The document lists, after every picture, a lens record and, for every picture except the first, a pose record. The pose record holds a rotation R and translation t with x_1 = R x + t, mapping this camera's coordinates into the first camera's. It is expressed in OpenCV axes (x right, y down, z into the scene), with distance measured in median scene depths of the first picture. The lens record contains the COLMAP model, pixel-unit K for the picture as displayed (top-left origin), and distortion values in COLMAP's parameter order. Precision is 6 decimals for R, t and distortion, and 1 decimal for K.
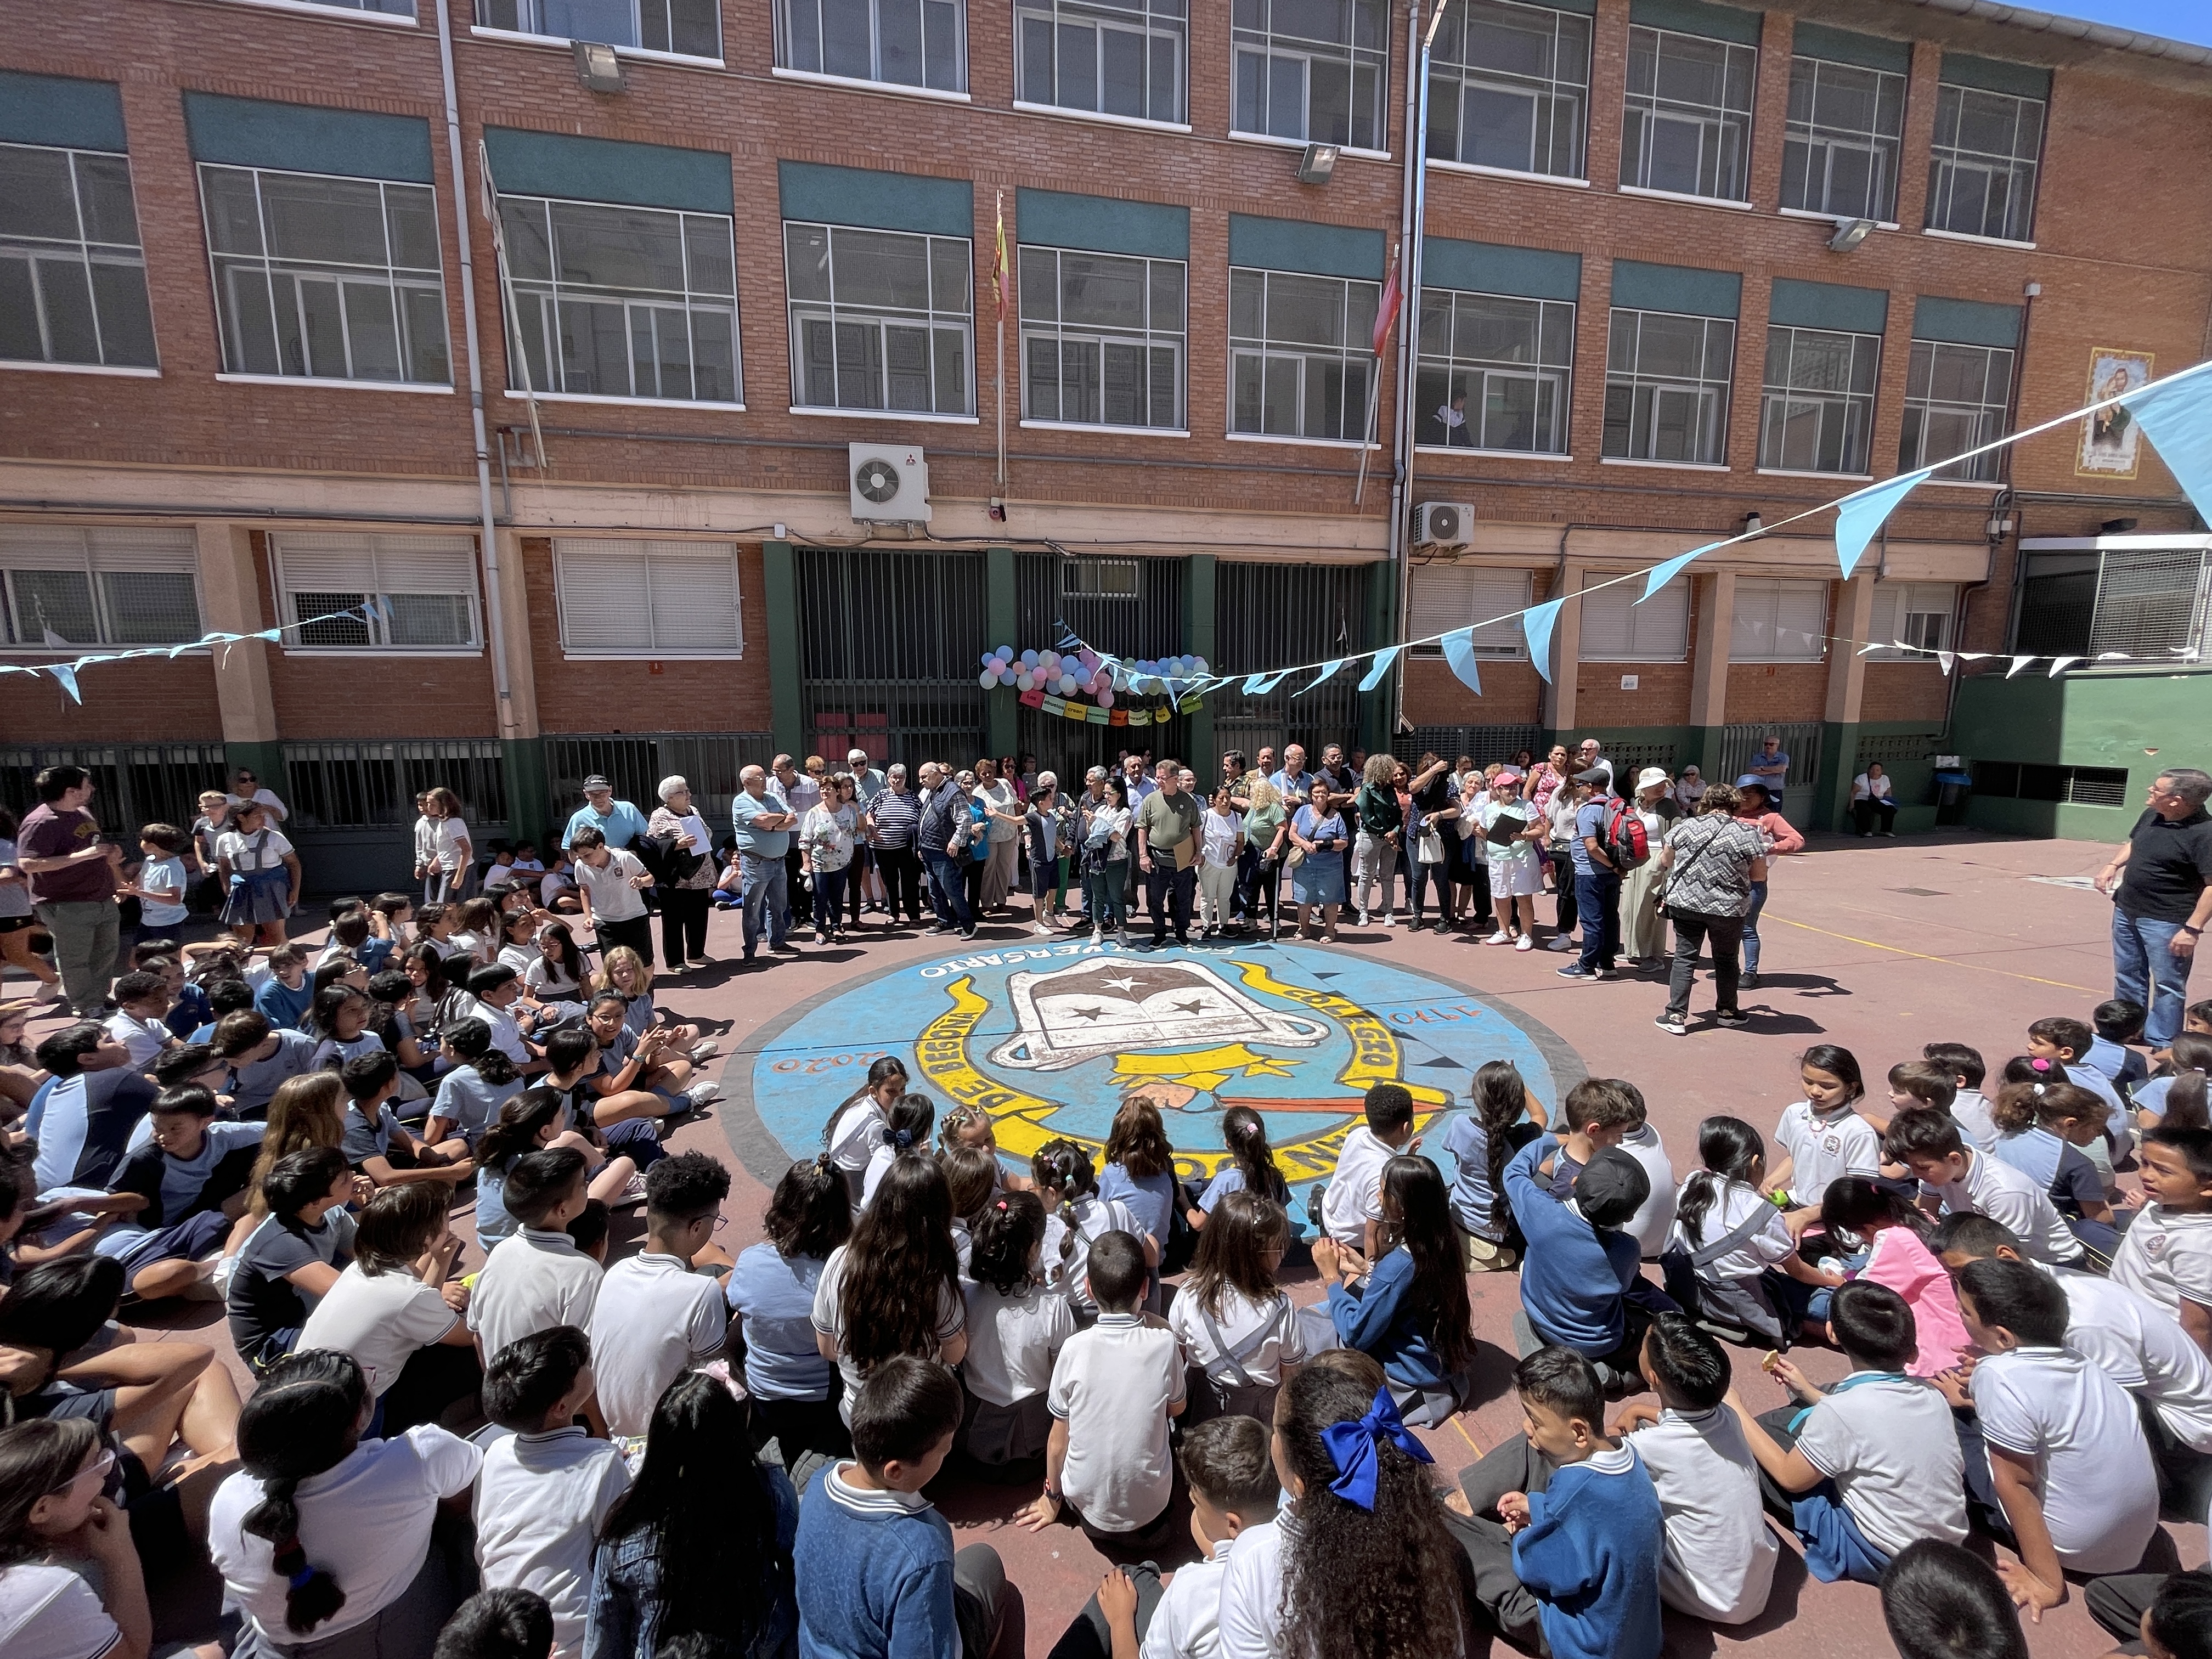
lens RADIAL K [[892.1, 0, 1106.0], [0, 892.1, 829.5], [0, 0, 1]] dist [-0.003350, -0.000188]
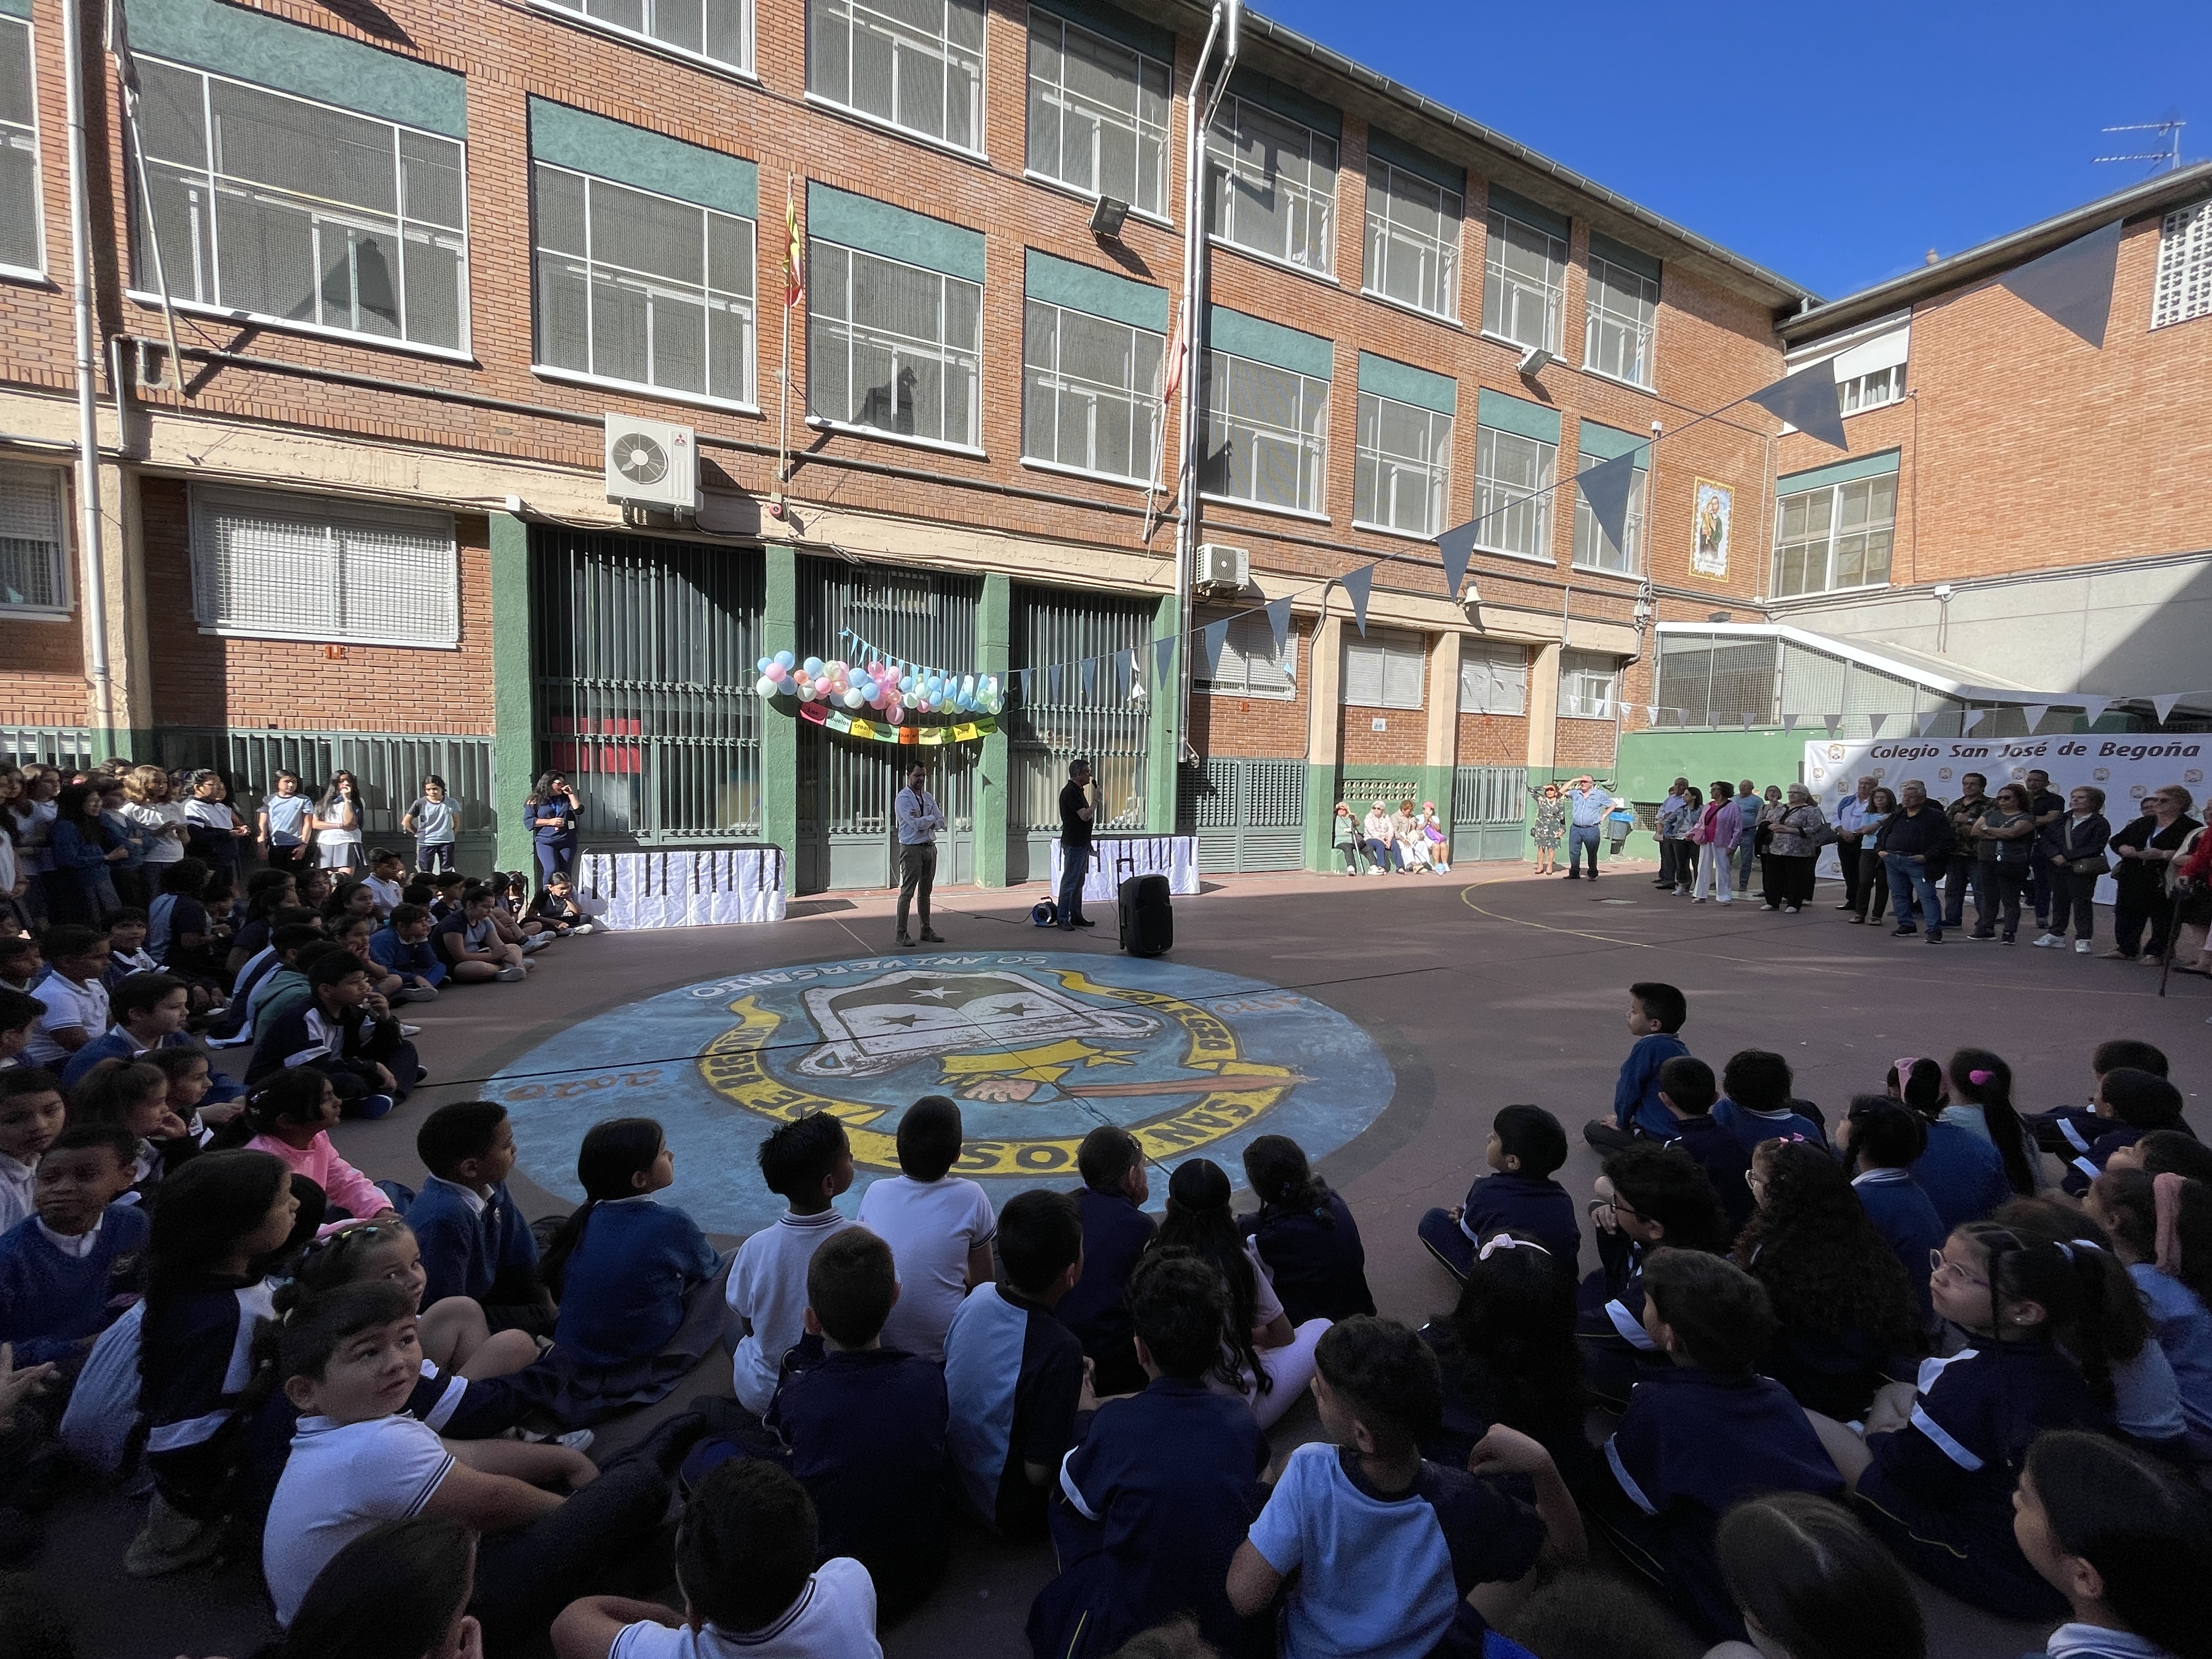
lens RADIAL K [[892.1, 0, 1106.0], [0, 892.1, 829.5], [0, 0, 1]] dist [-0.003350, -0.000188]
pose [[0.965957, 0.006966, 0.258608, -0.049089], [0.010126, 0.997853, -0.064700, 0.066883], [-0.258503, 0.065116, 0.963813, 0.063001]]
